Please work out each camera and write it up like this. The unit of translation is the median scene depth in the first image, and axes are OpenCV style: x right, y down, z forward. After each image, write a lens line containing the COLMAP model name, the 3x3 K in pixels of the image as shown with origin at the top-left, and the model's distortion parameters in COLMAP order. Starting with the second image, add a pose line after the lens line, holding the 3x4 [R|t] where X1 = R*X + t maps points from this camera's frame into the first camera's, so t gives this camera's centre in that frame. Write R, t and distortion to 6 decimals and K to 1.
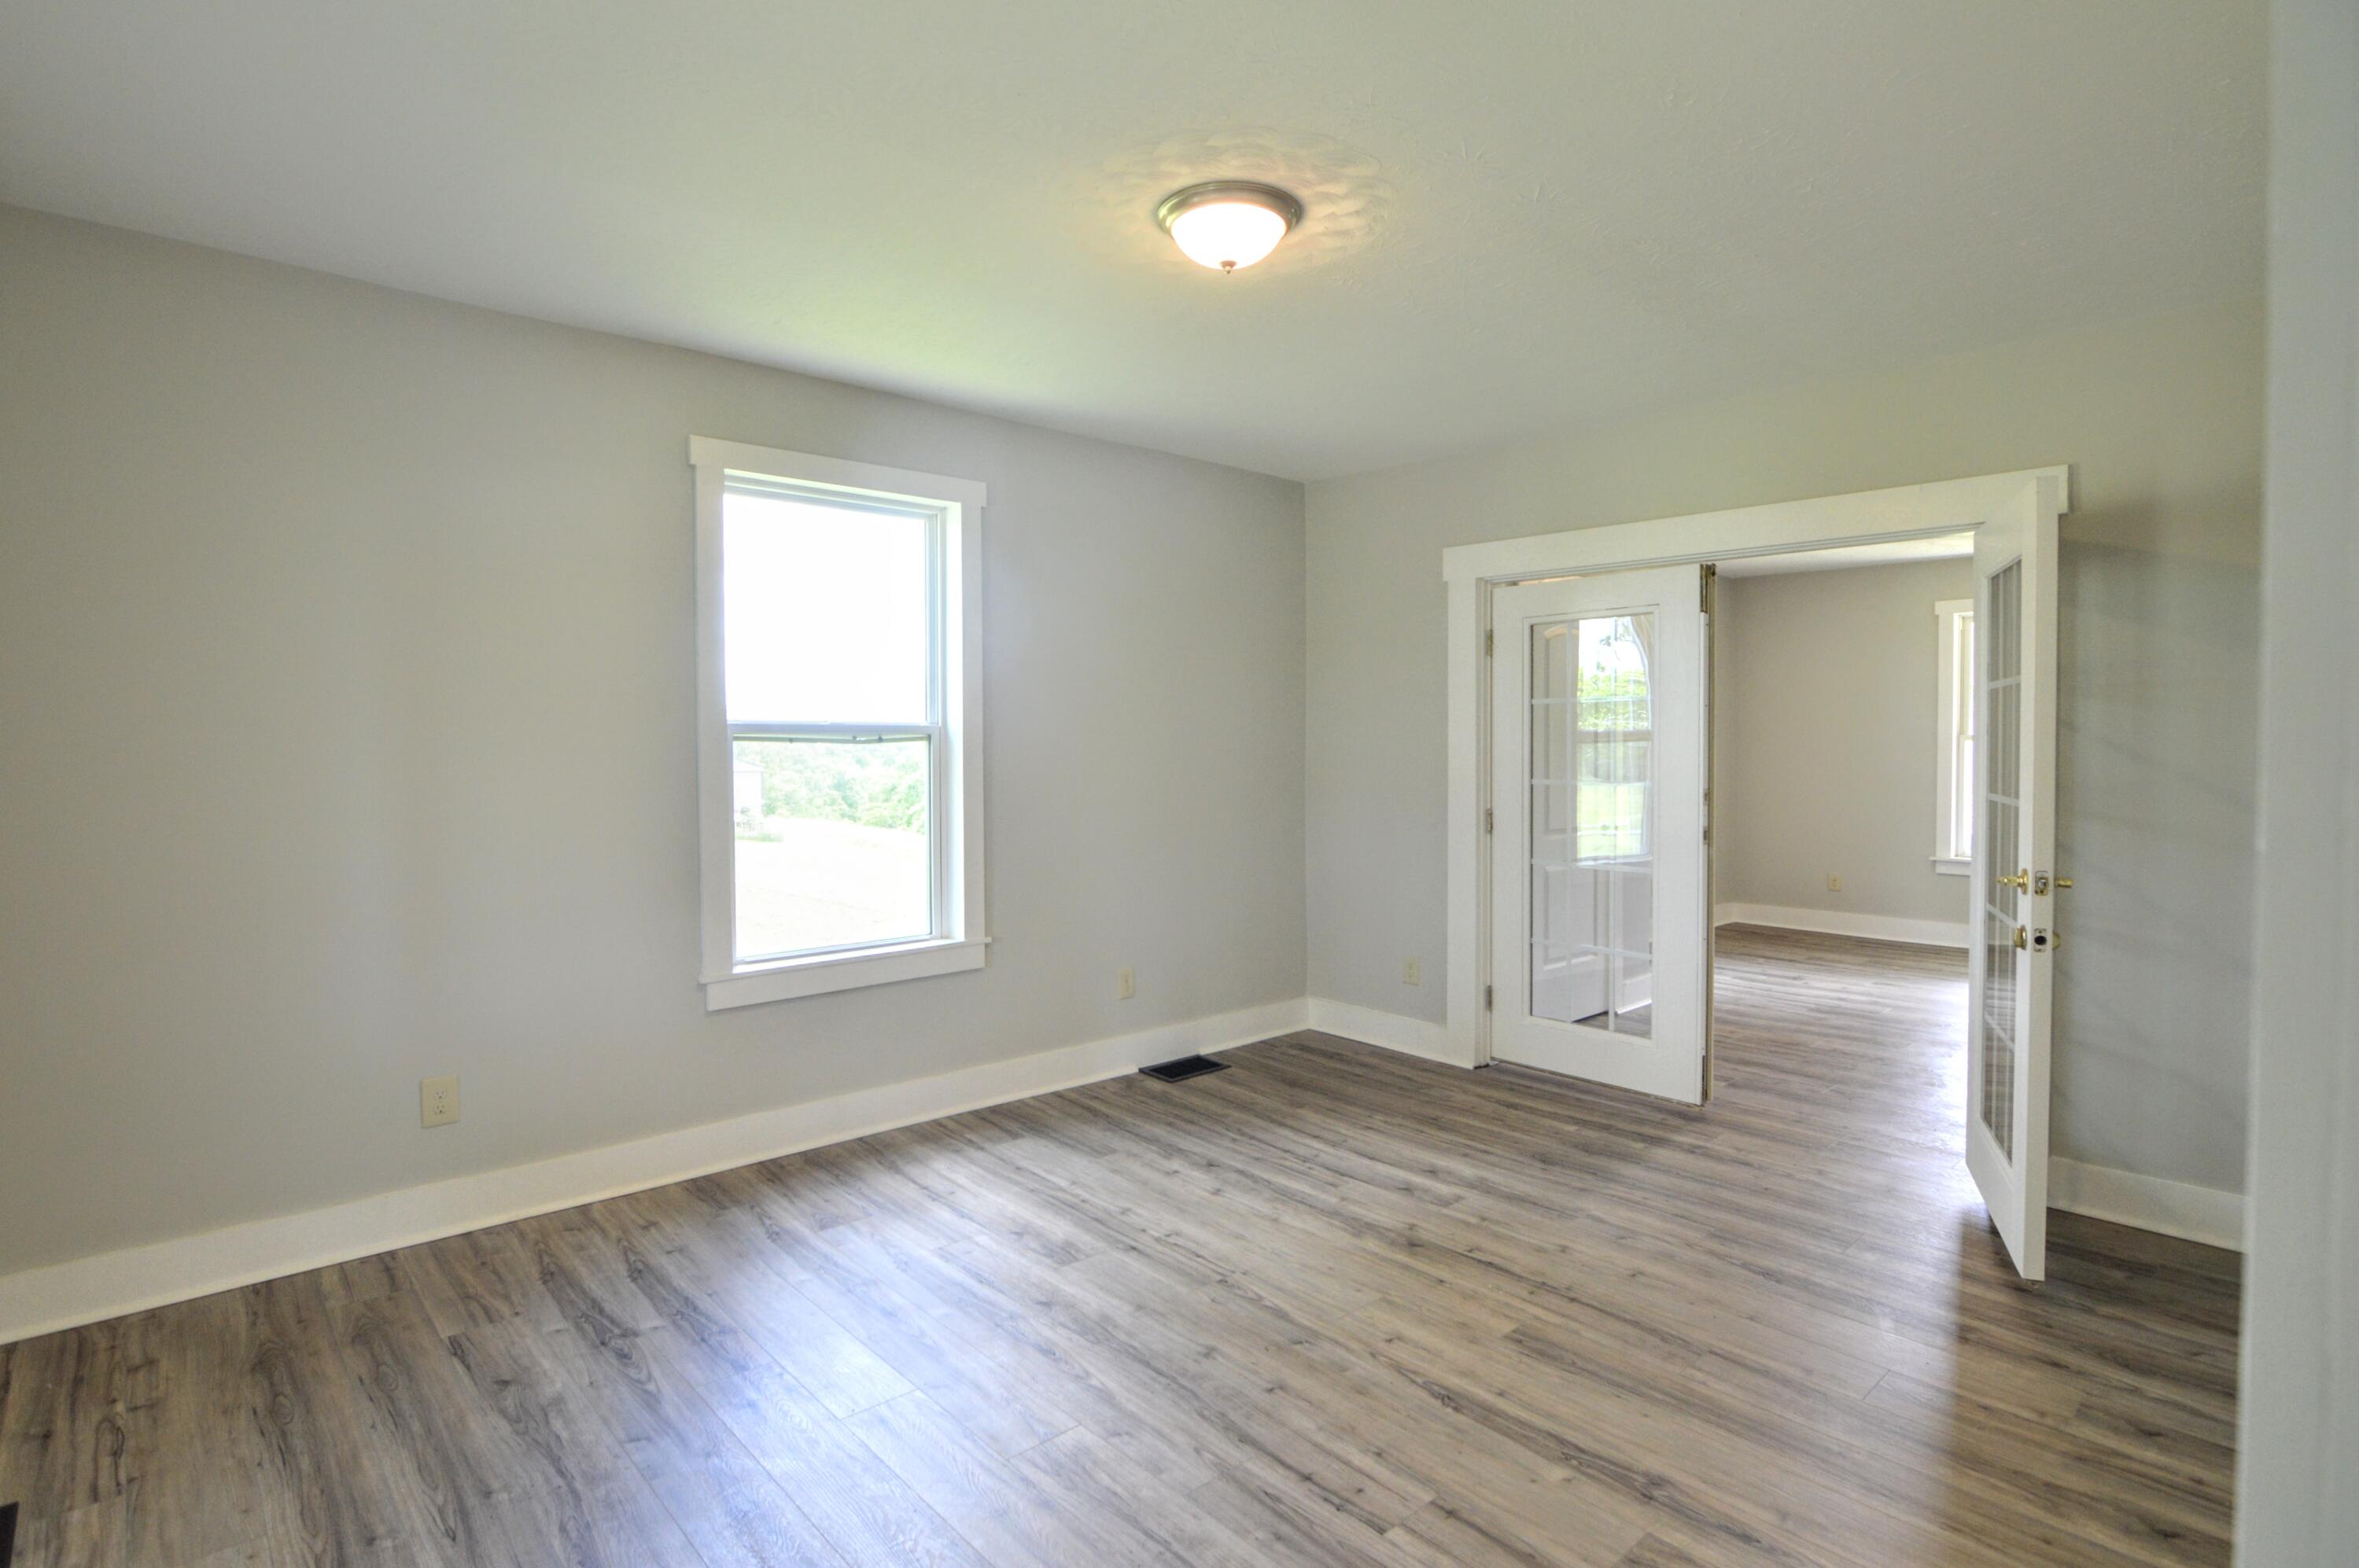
lens RADIAL K [[1180.8, 0, 1158.1], [0, 1180.8, 774.5], [0, 0, 1]] dist [-0.019840, 0.000859]
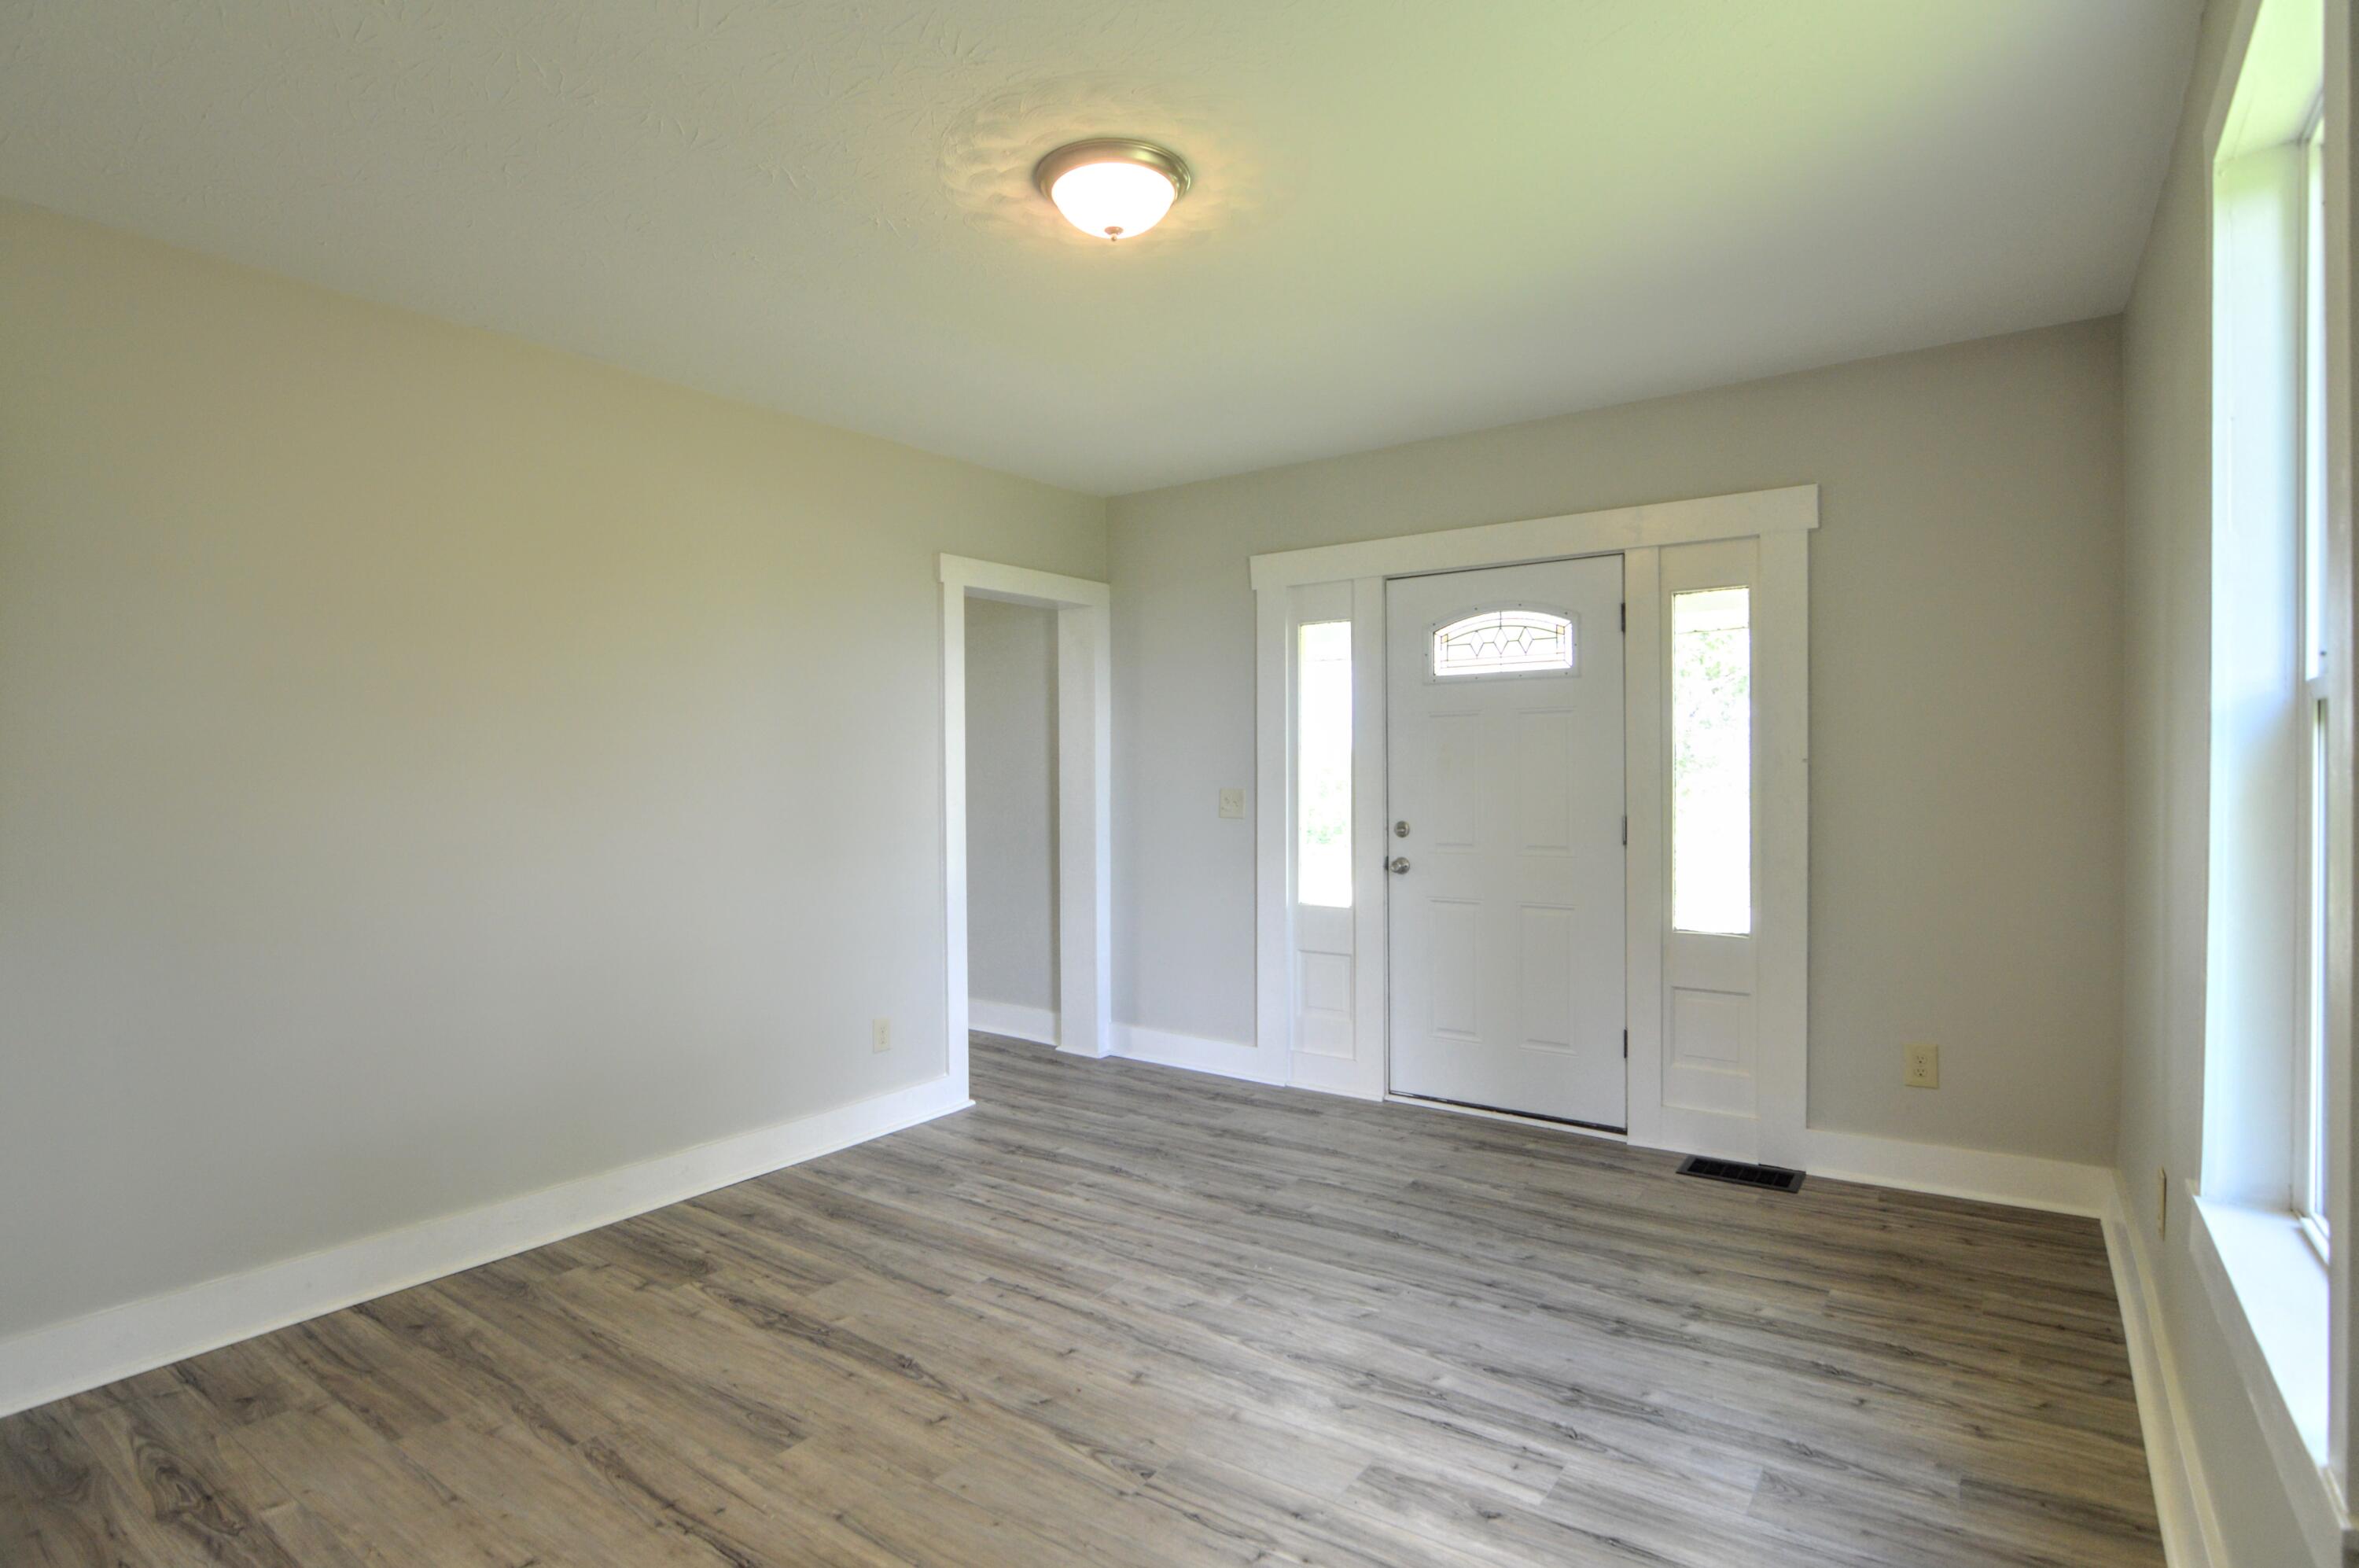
lens RADIAL K [[1181.0, 0, 1158.1], [0, 1181.0, 774.5], [0, 0, 1]] dist [-0.019840, 0.000859]
pose [[-0.977997, 0.009294, -0.208412, 0.224412], [0.003074, 0.999541, 0.030152, -0.031665], [0.208596, 0.028848, -0.977576, 1.941681]]
